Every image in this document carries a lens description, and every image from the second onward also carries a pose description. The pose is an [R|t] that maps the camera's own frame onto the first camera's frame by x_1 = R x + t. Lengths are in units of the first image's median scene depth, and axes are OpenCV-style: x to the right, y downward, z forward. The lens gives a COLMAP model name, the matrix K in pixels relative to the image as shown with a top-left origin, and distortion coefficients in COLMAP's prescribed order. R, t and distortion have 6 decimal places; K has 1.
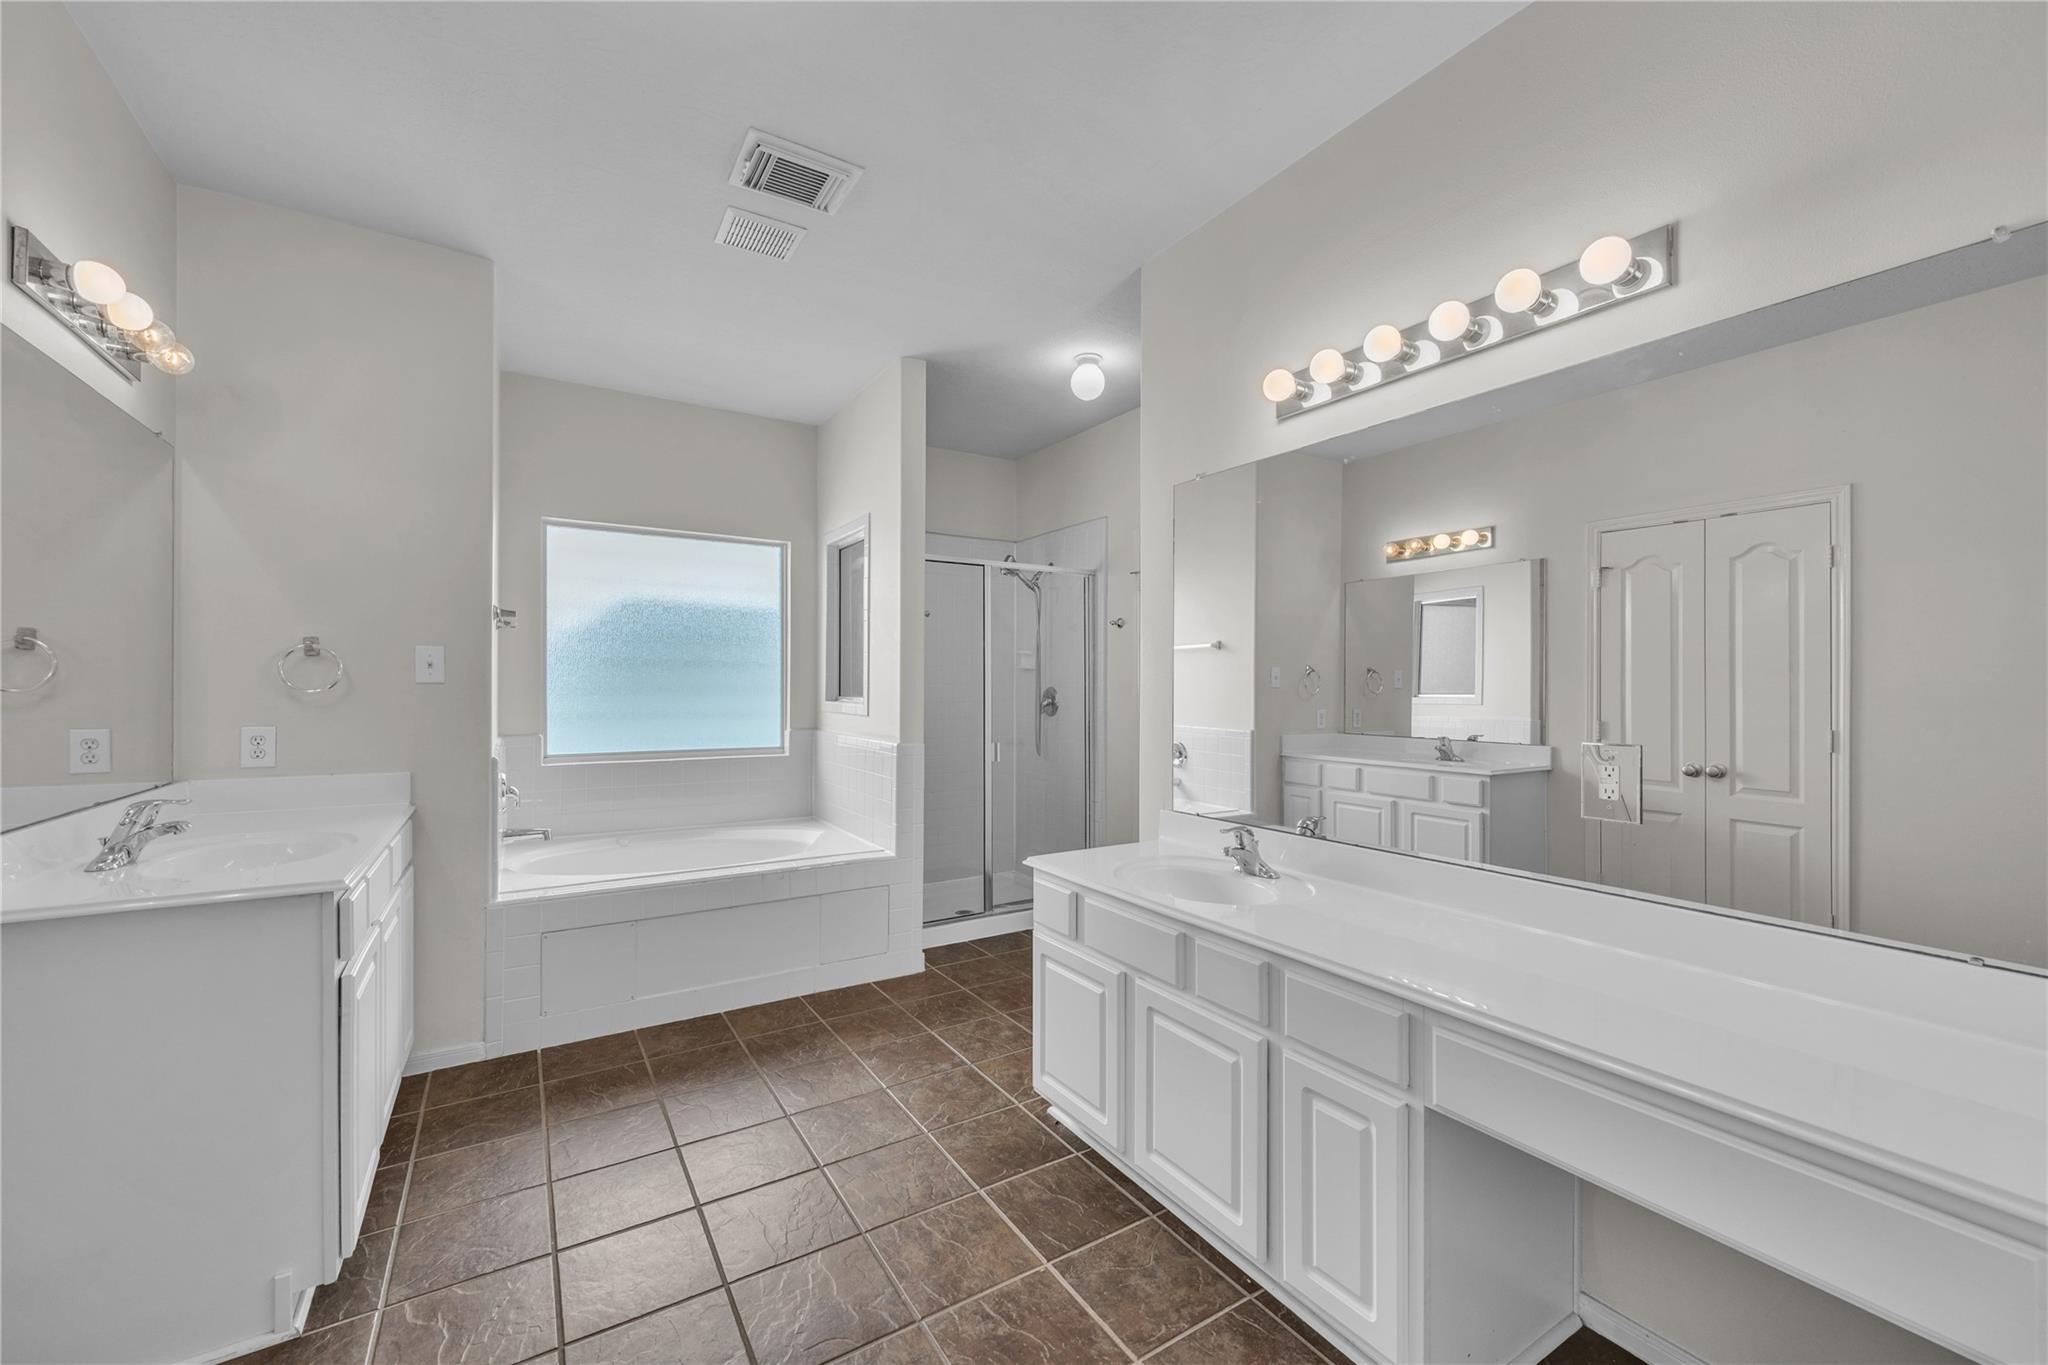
lens RADIAL K [[808.9, 0, 1018.9], [0, 808.9, 687.3], [0, 0, 1]] dist [-0.001162, -0.000176]
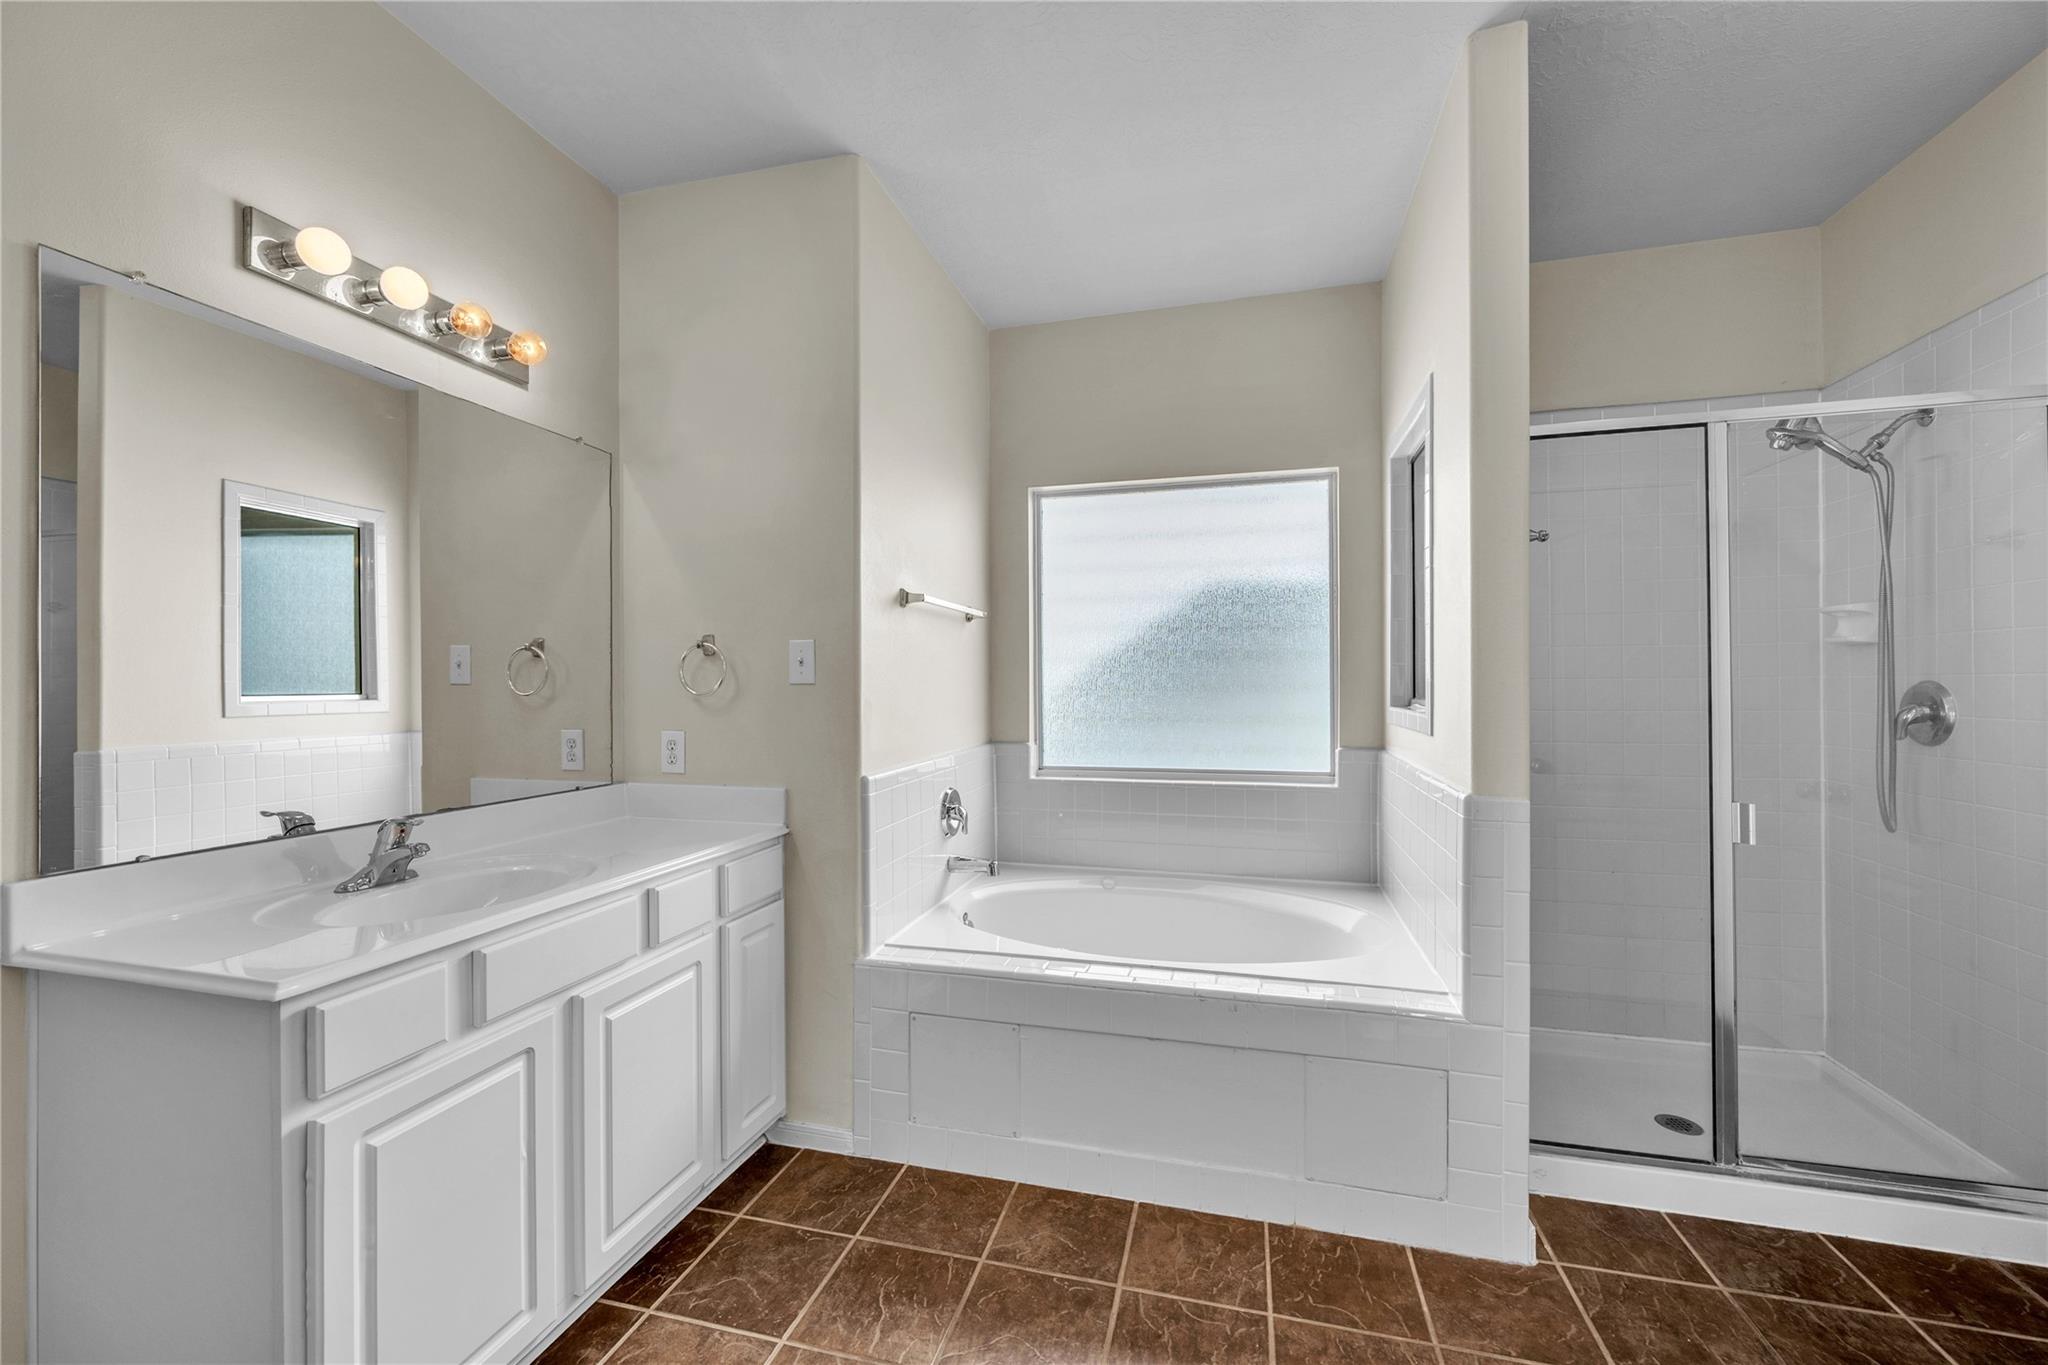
lens RADIAL K [[808.9, 0, 1021.4], [0, 808.9, 685.7], [0, 0, 1]] dist [-0.001162, -0.000176]
pose [[0.684663, -0.005540, -0.728839, 0.025459], [0.006720, 0.999977, -0.001288, -0.000550], [0.728829, -0.004016, 0.684684, 0.388766]]
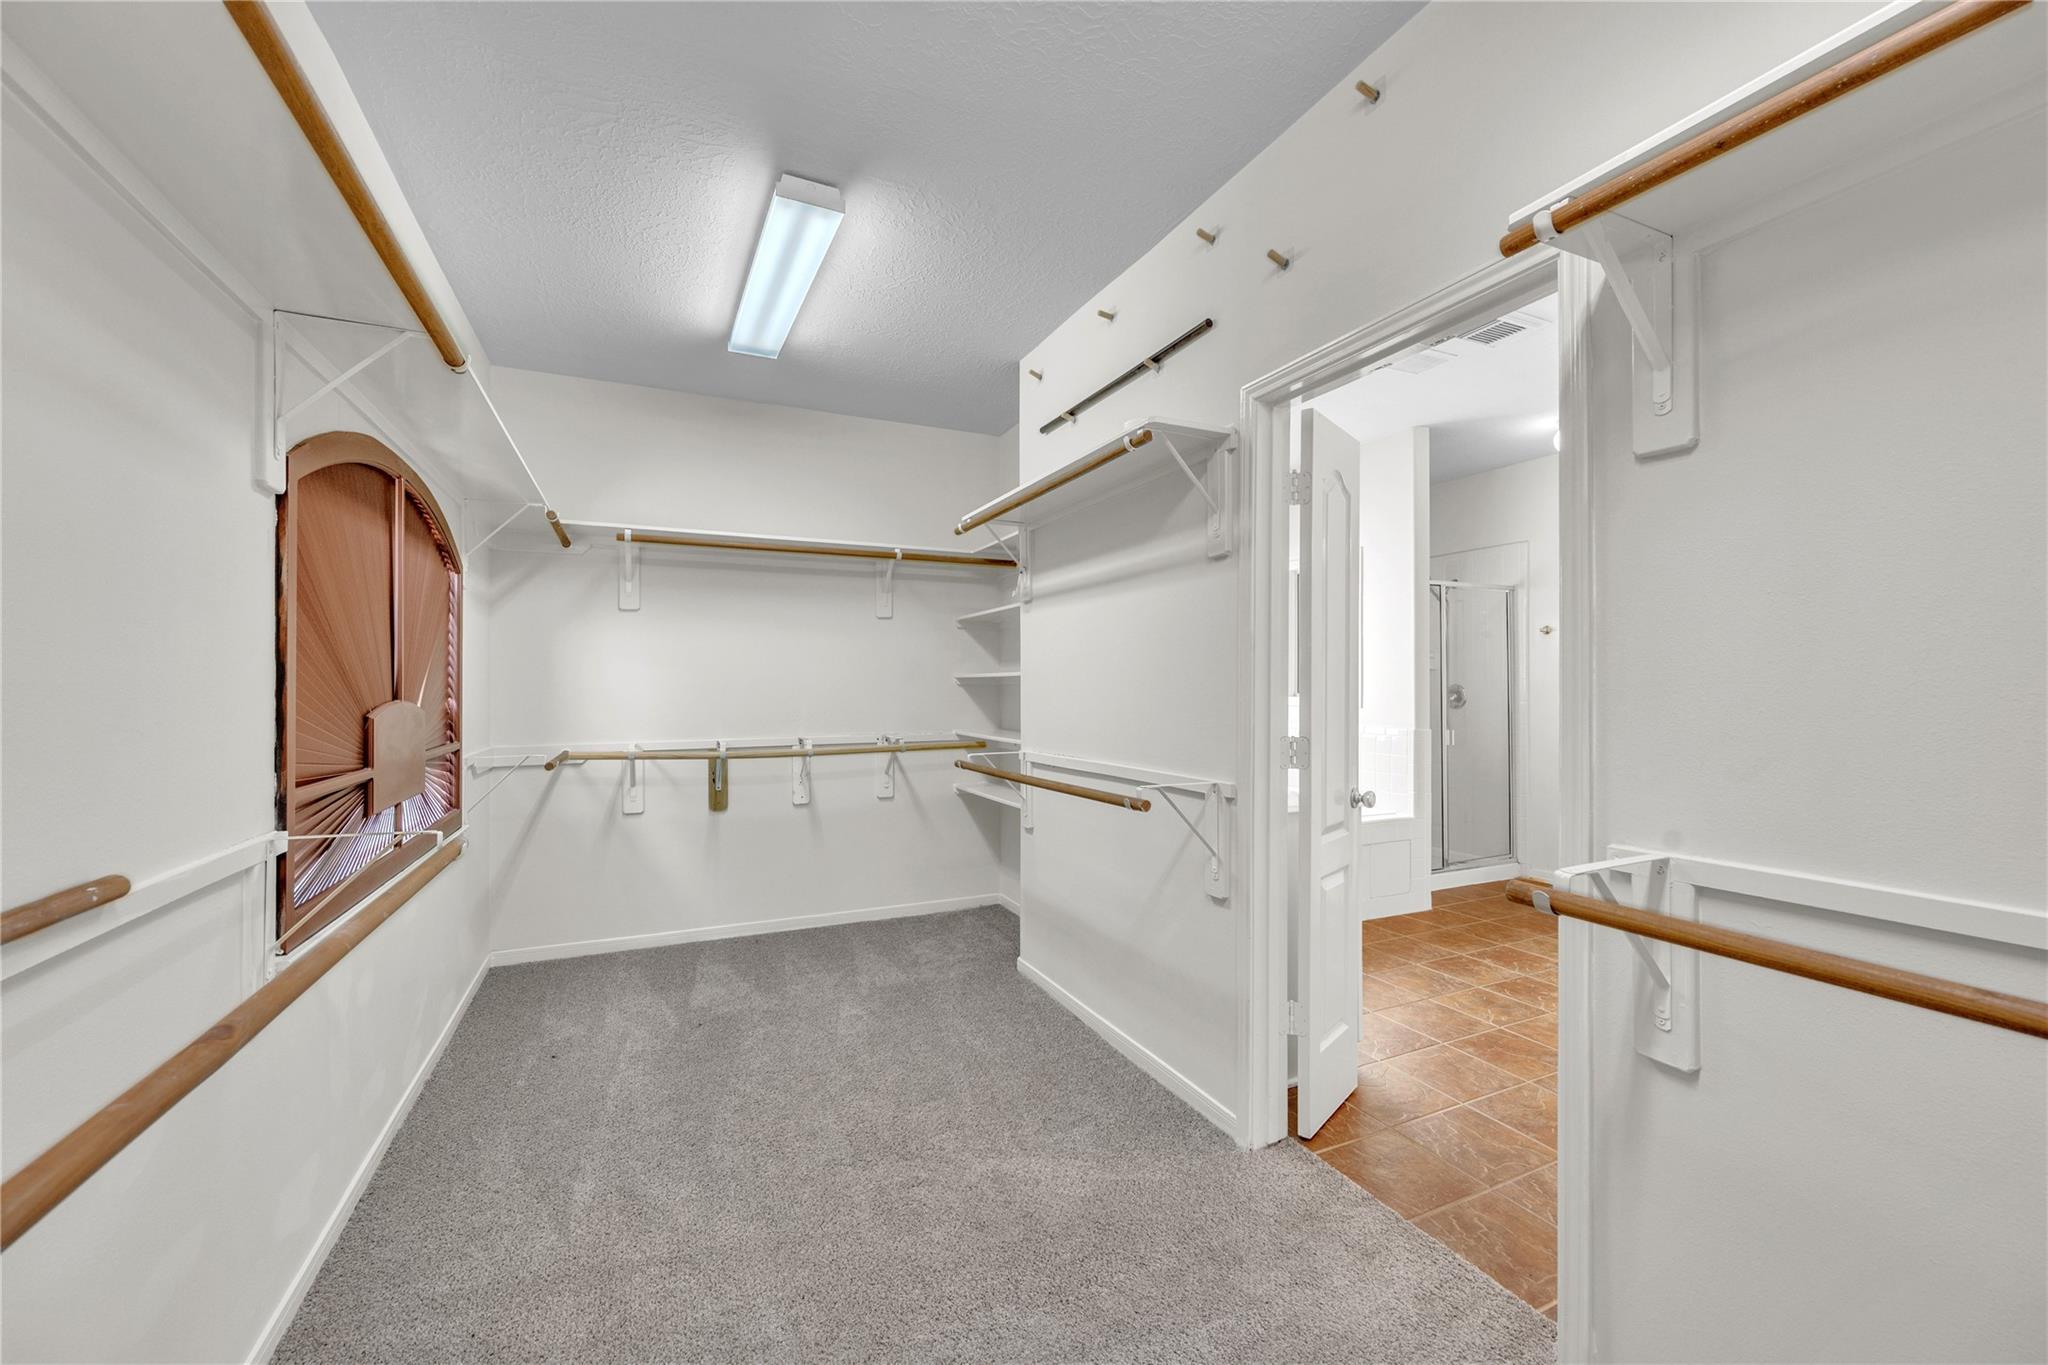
lens RADIAL K [[808.9, 0, 1027.4], [0, 808.9, 679.4], [0, 0, 1]] dist [-0.001162, -0.000176]
pose [[0.992362, -0.004198, -0.123287, -0.520530], [0.003730, 0.999985, -0.004027, -0.005492], [0.123302, 0.003537, 0.992363, -0.299059]]
